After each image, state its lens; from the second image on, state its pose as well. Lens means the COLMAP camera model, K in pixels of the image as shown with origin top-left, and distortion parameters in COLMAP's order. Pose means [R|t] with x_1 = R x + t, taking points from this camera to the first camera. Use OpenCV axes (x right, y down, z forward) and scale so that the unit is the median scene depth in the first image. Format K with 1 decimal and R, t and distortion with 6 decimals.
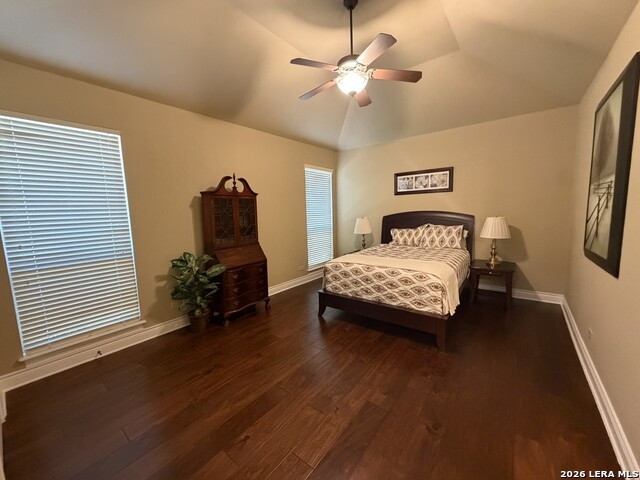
lens RADIAL K [[255.0, 0, 318.3], [0, 255.0, 238.9], [0, 0, 1]] dist [-0.000008, 0.000410]
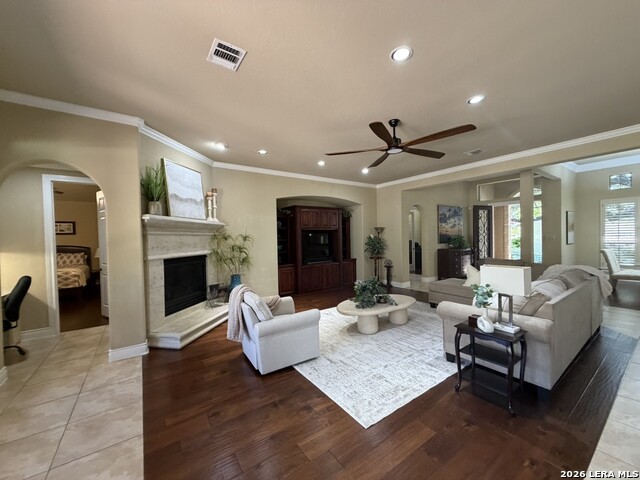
lens RADIAL K [[255.0, 0, 319.3], [0, 255.0, 241.0], [0, 0, 1]] dist [-0.000008, 0.000410]
pose [[0.283980, 0.006137, 0.958811, -0.753137], [0.121293, 0.991716, -0.042272, 0.152921], [-0.951127, 0.128301, 0.280883, -1.206436]]
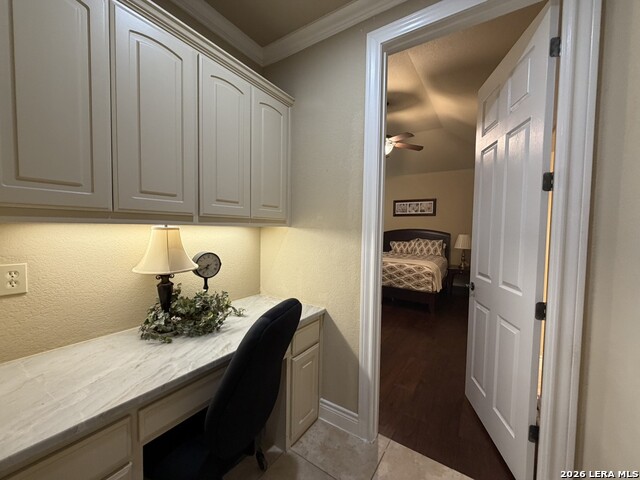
lens RADIAL K [[255.0, 0, 318.3], [0, 255.0, 239.5], [0, 0, 1]] dist [-0.000008, 0.000410]
pose [[0.995723, 0.044880, 0.080752, -0.229651], [-0.039274, 0.996792, -0.069731, 0.069218], [-0.083623, 0.066261, 0.994292, -0.342506]]
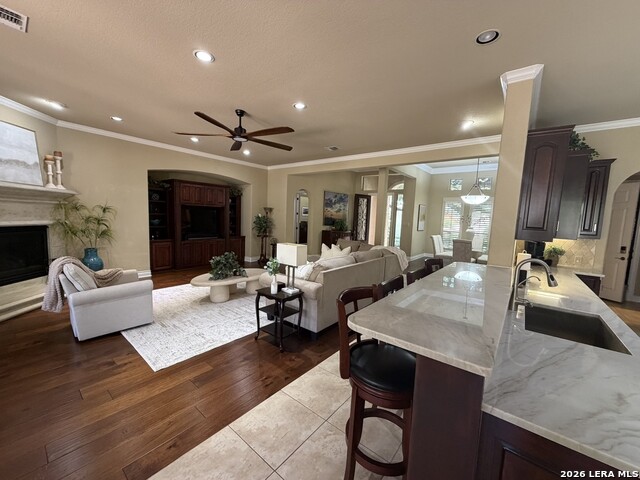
lens RADIAL K [[255.0, 0, 317.4], [0, 255.0, 240.5], [0, 0, 1]] dist [-0.000008, 0.000410]
pose [[0.009901, -0.067921, 0.997642, -0.930462], [0.075349, 0.994905, 0.066987, 0.216192], [-0.997108, 0.074508, 0.014968, -1.921902]]
